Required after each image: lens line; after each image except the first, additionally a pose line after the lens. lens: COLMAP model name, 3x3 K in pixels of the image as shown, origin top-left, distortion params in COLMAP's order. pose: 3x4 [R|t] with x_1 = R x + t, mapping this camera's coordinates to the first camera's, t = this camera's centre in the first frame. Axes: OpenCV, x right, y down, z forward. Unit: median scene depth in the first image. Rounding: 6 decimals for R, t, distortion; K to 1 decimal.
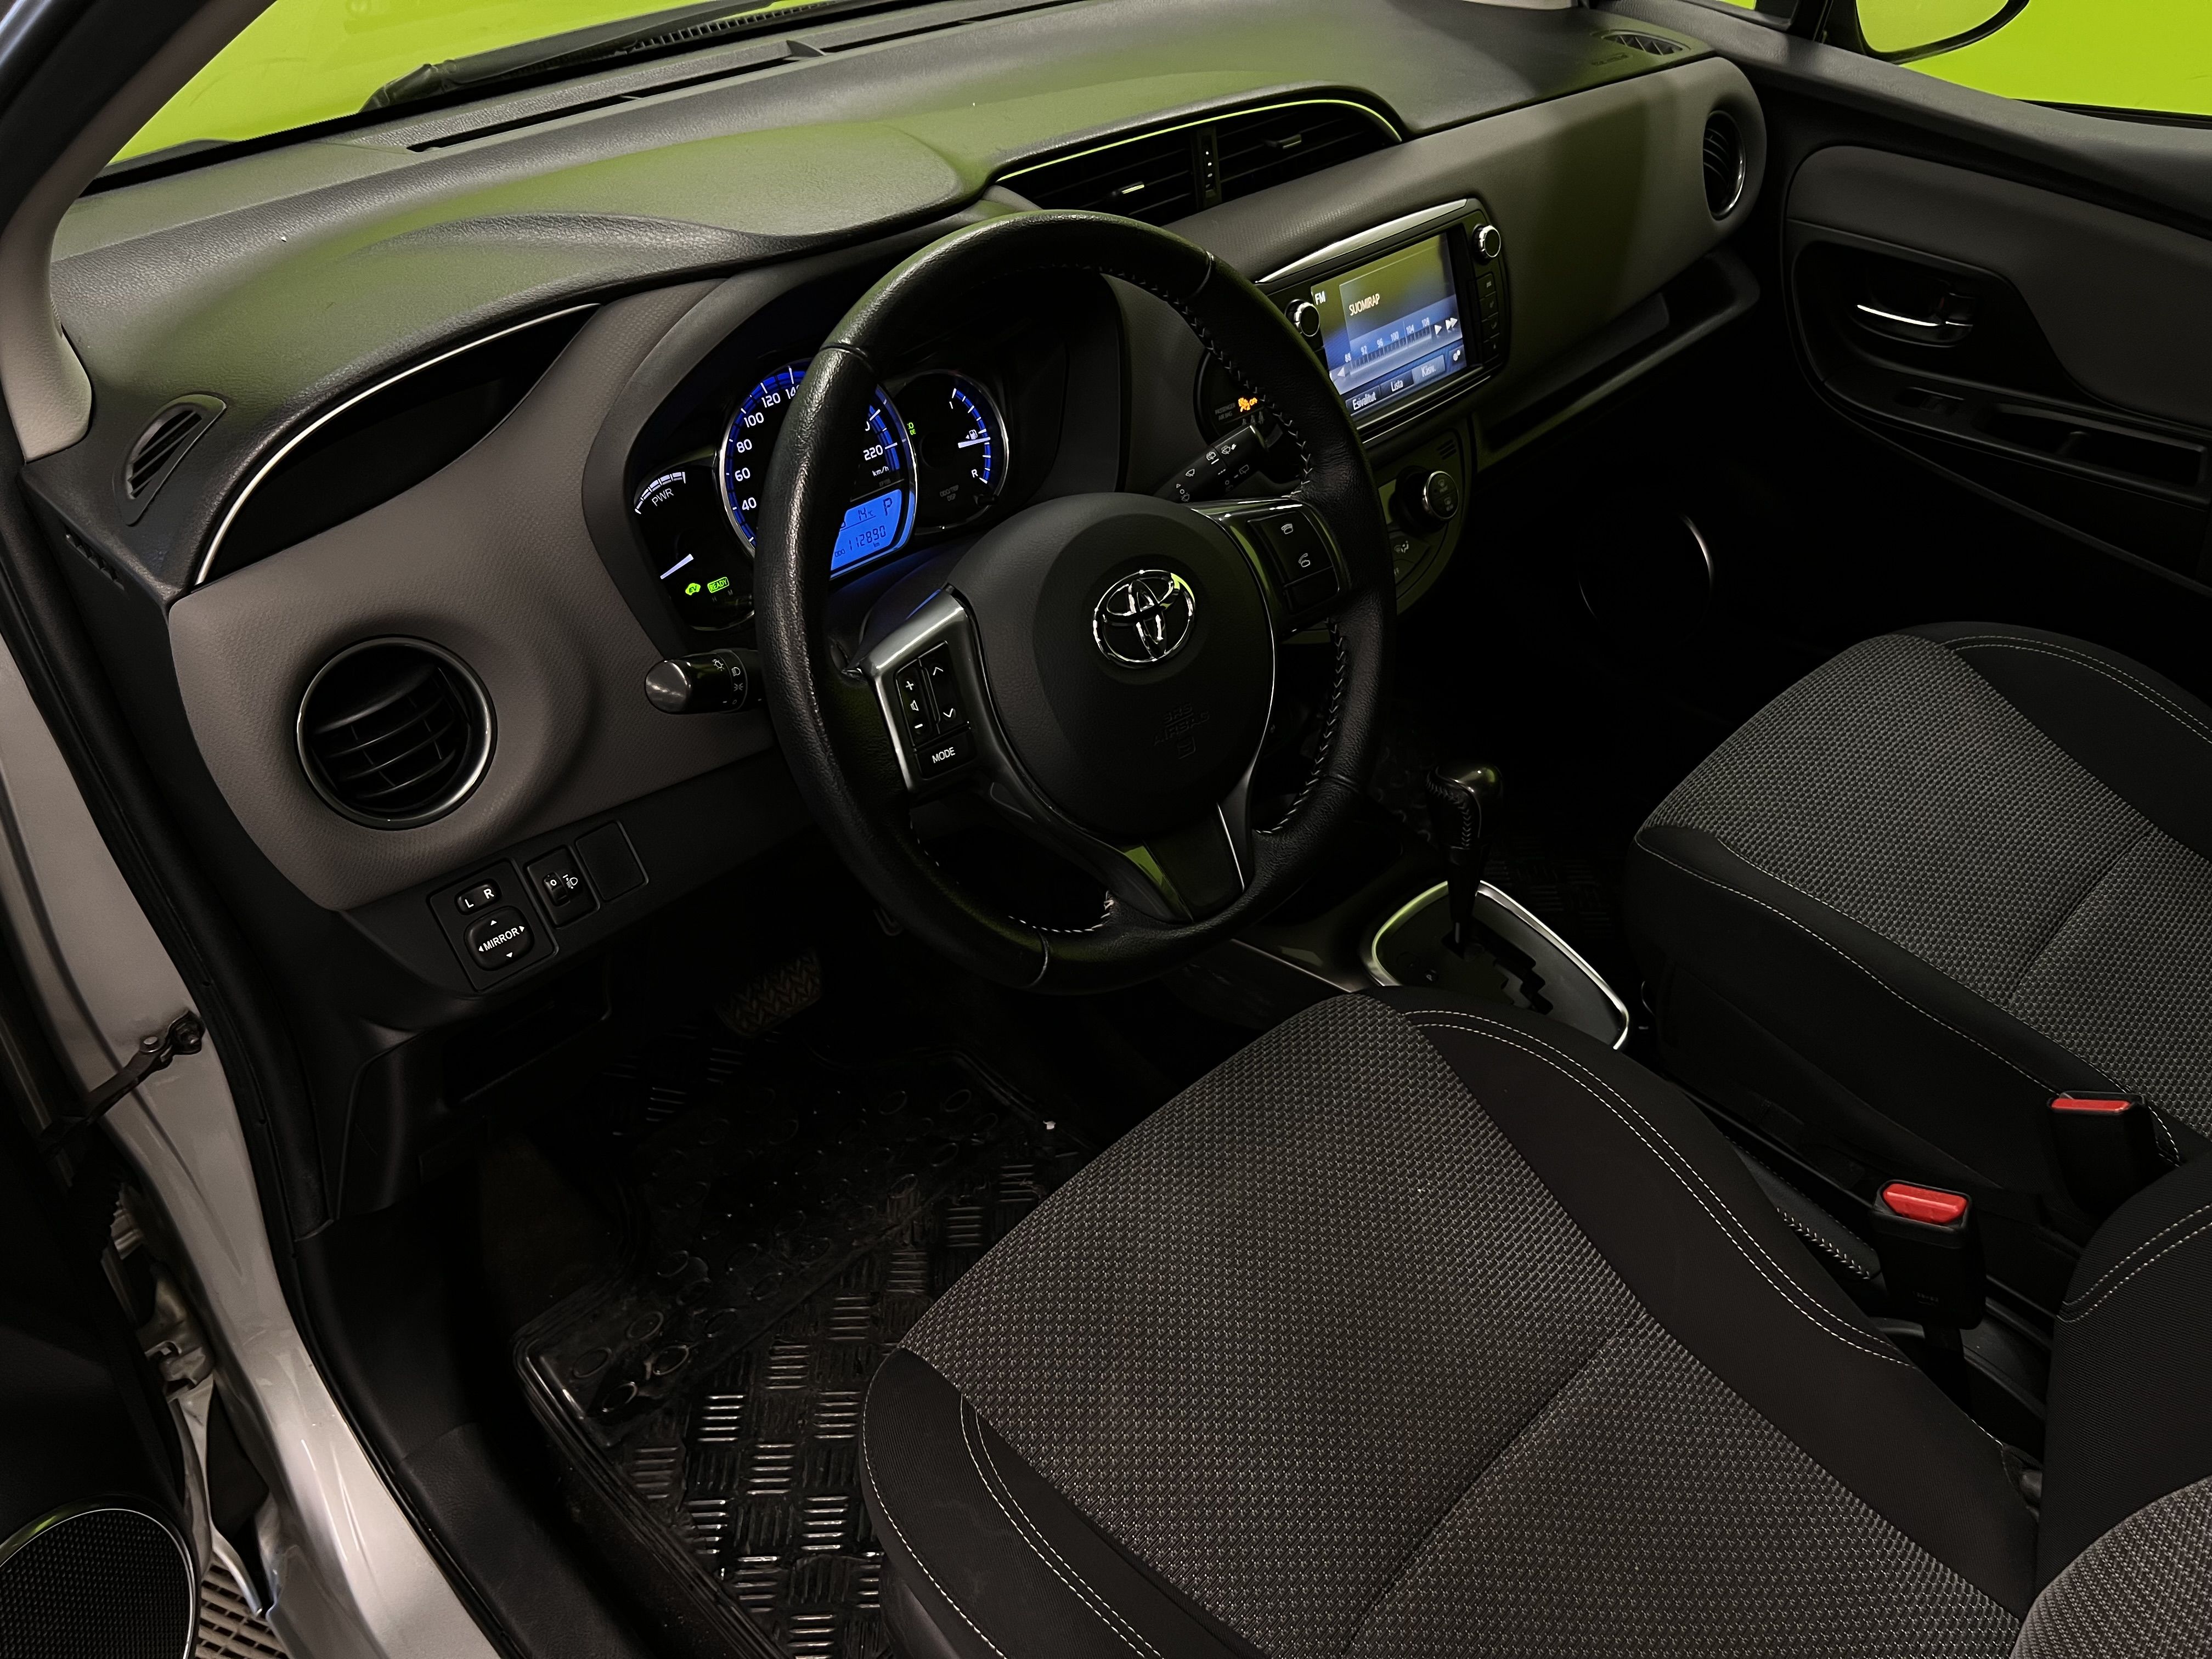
lens RADIAL K [[1678.4, 0, 1105.3], [0, 1678.4, 829.6], [0, 0, 1]] dist [0.015303, -0.001089]
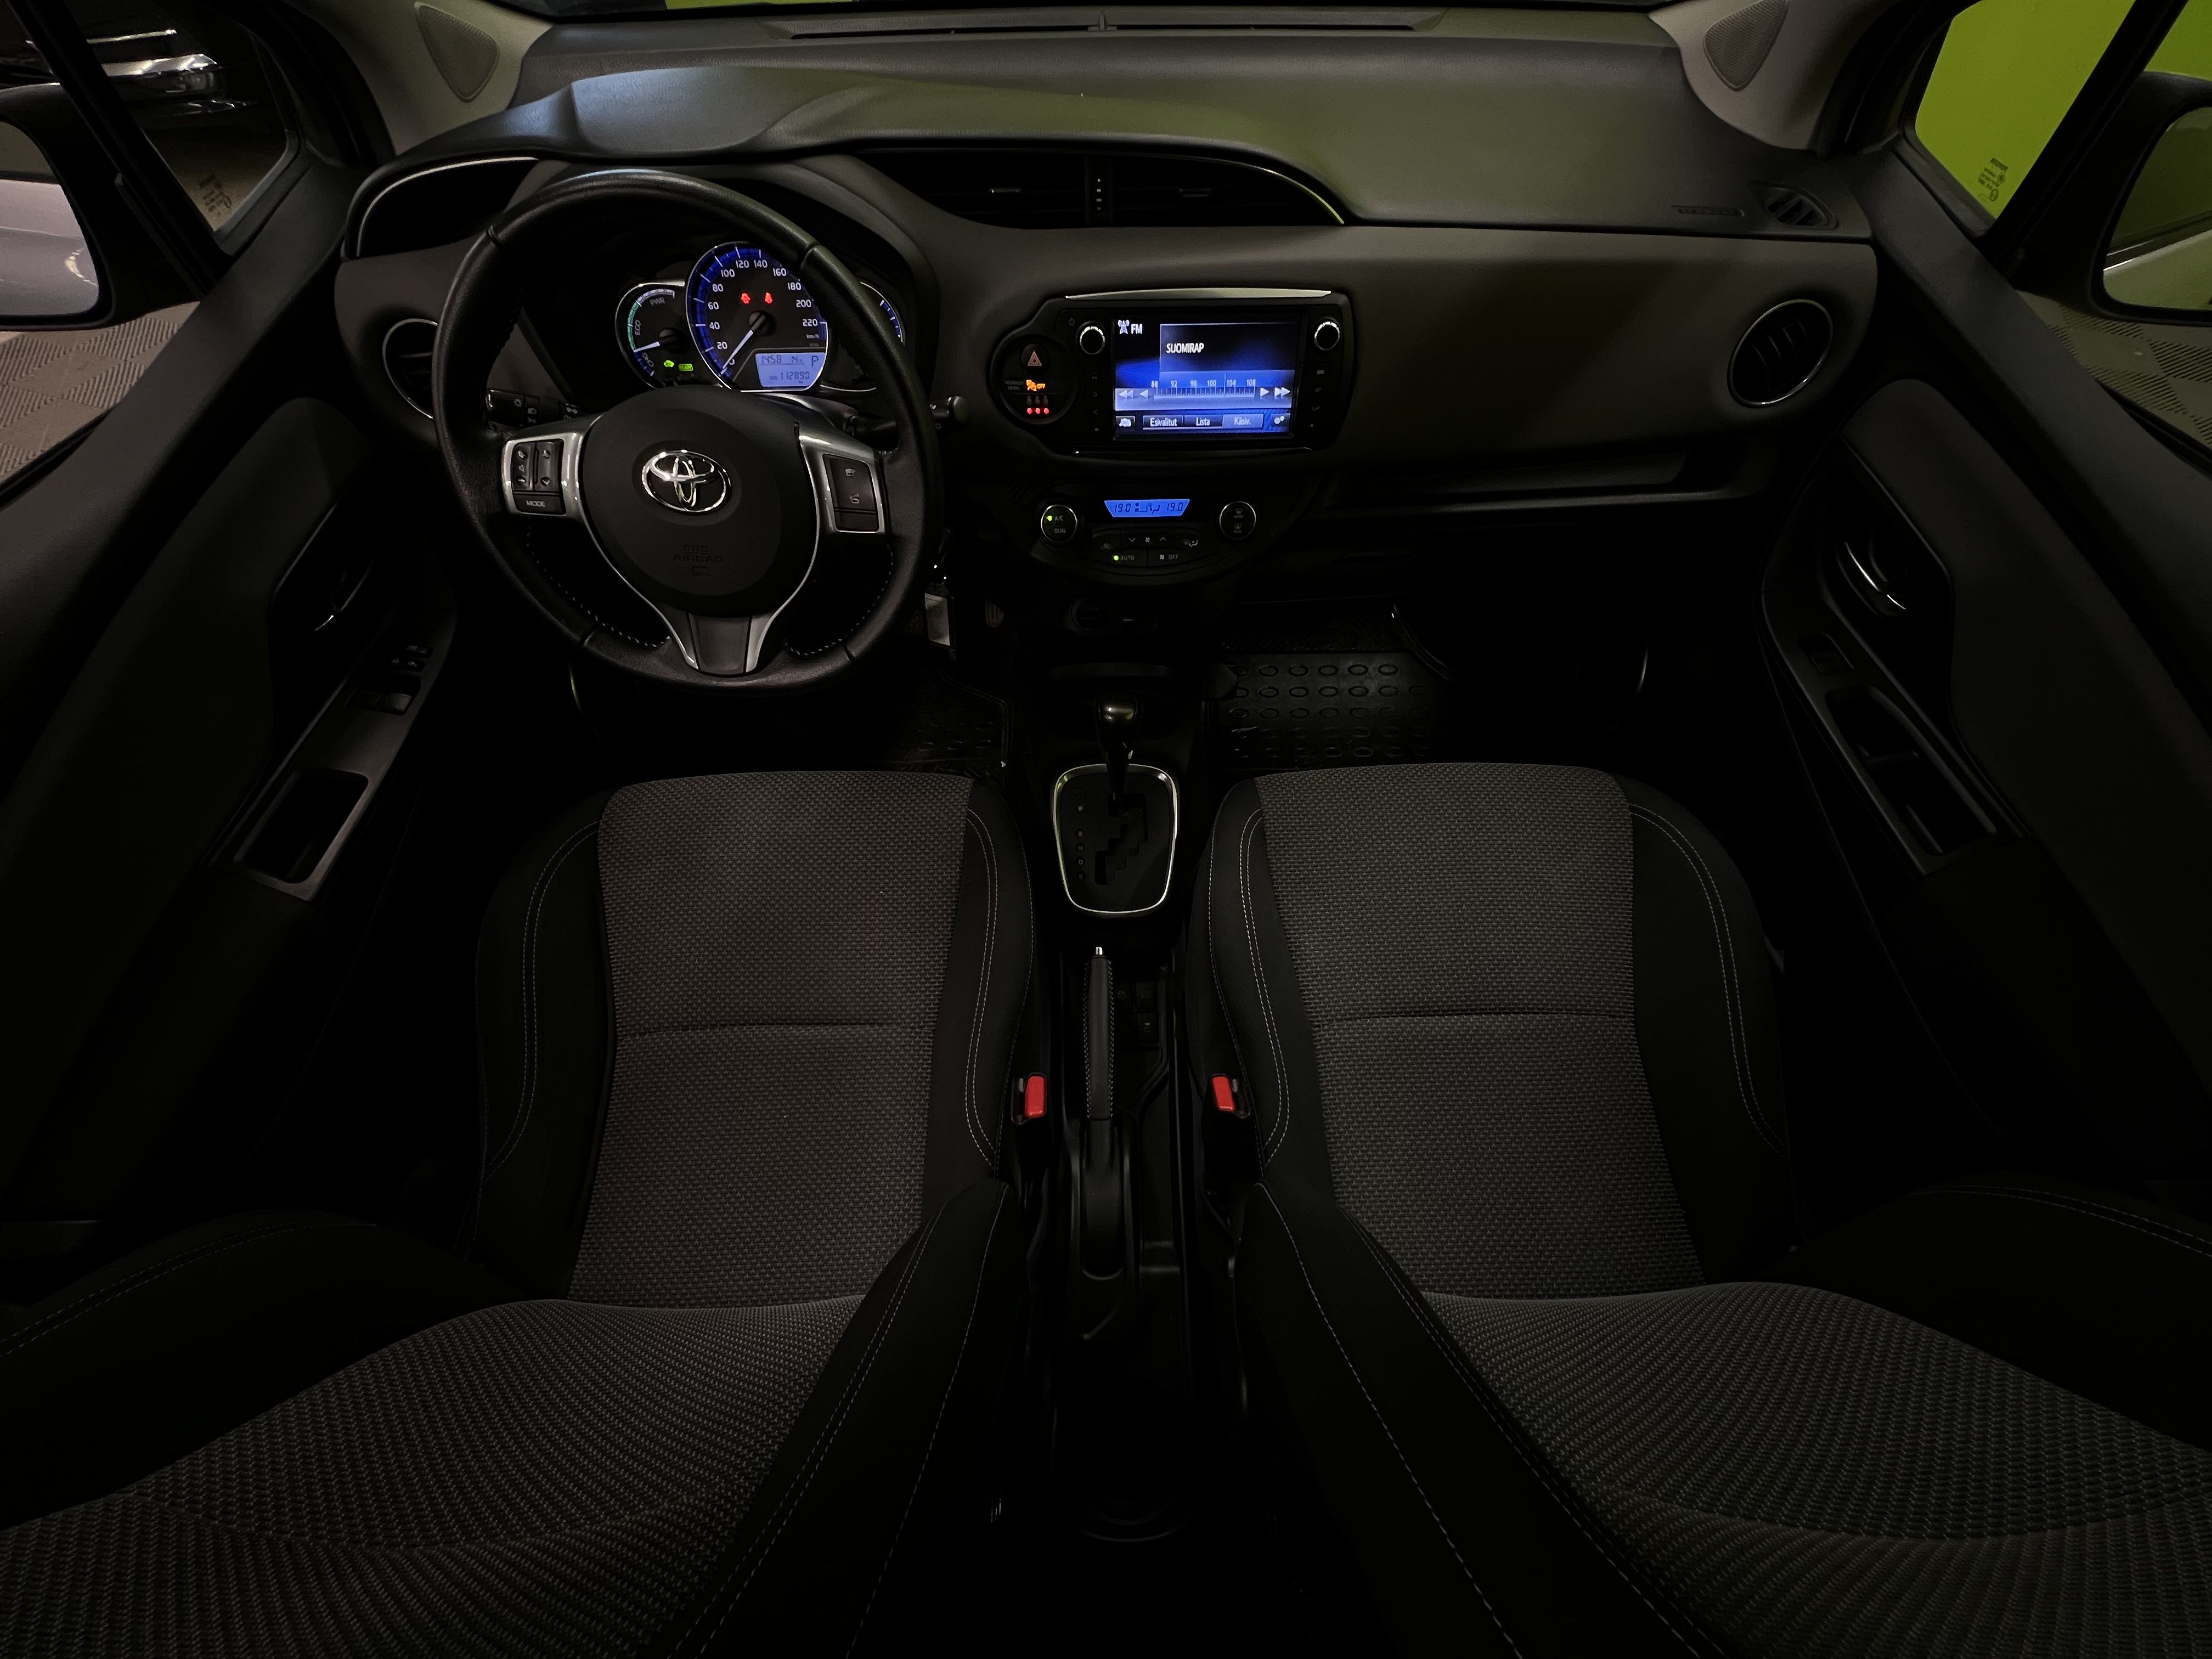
lens RADIAL K [[888.2, 0, 1107.7], [0, 888.2, 830.3], [0, 0, 1]] dist [-0.003124, 0.000359]
pose [[0.718918, 0.579783, -0.383416, 0.584759], [-0.425107, 0.803156, 0.417403, -0.272221], [0.549946, -0.137085, 0.823873, 0.351747]]
